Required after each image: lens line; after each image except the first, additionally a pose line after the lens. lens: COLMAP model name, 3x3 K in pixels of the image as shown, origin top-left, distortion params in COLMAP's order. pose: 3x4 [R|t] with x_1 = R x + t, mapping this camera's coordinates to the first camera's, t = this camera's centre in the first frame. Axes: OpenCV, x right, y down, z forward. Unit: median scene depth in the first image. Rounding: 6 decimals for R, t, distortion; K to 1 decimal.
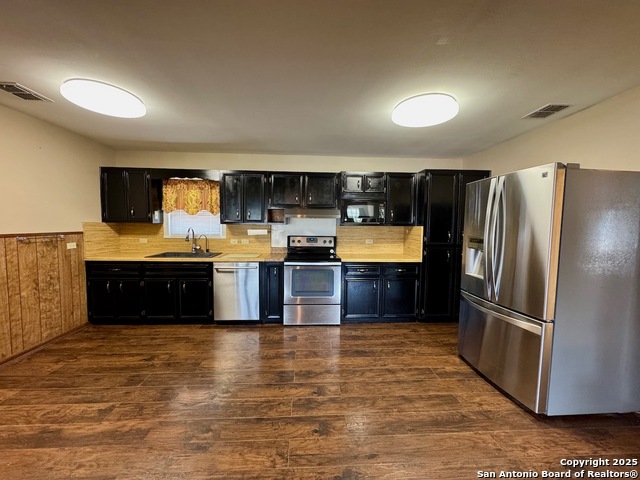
lens RADIAL K [[256.3, 0, 320.0], [0, 256.3, 240.0], [0, 0, 1]] dist [-0.002286, -0.000042]
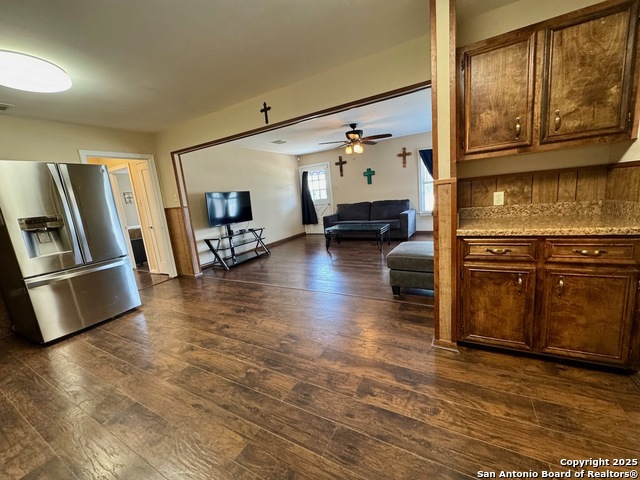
lens RADIAL K [[256.3, 0, 320.0], [0, 256.3, 240.0], [0, 0, 1]] dist [-0.002286, -0.000042]
pose [[-0.842551, -0.026737, 0.537953, -0.632180], [0.117768, 0.965456, 0.232435, -0.020281], [-0.525585, 0.259192, -0.810296, 0.896072]]
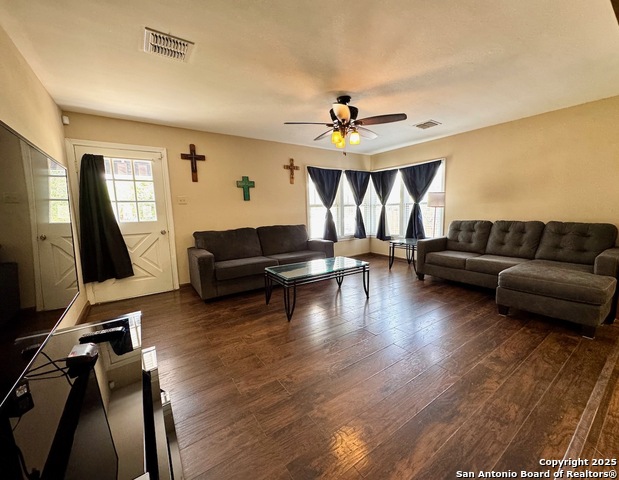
lens RADIAL K [[257.5, 0, 318.2], [0, 257.5, 239.8], [0, 0, 1]] dist [-0.001205, 0.000023]
pose [[-0.843487, 0.073498, -0.532098, 0.550116], [-0.019987, 0.985614, 0.167825, 0.039583], [0.536778, 0.152193, -0.829884, 0.244717]]
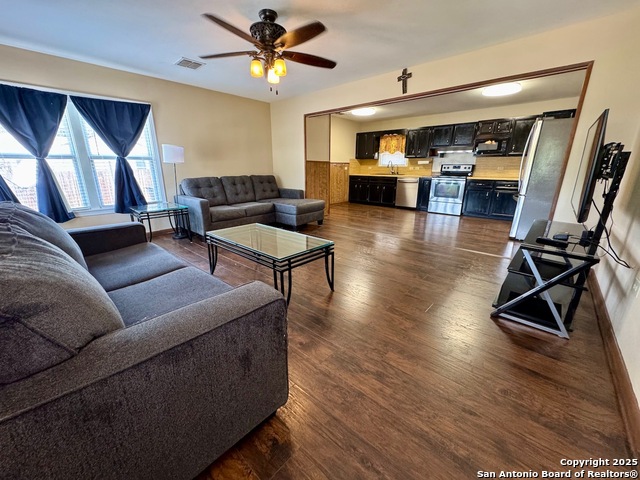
lens RADIAL K [[256.3, 0, 320.0], [0, 256.3, 240.0], [0, 0, 1]] dist [-0.002286, -0.000042]
pose [[0.704459, 0.186997, -0.684667, 0.649324], [-0.037859, 0.973194, 0.226846, 0.133937], [0.708734, -0.133883, 0.692655, -0.938867]]
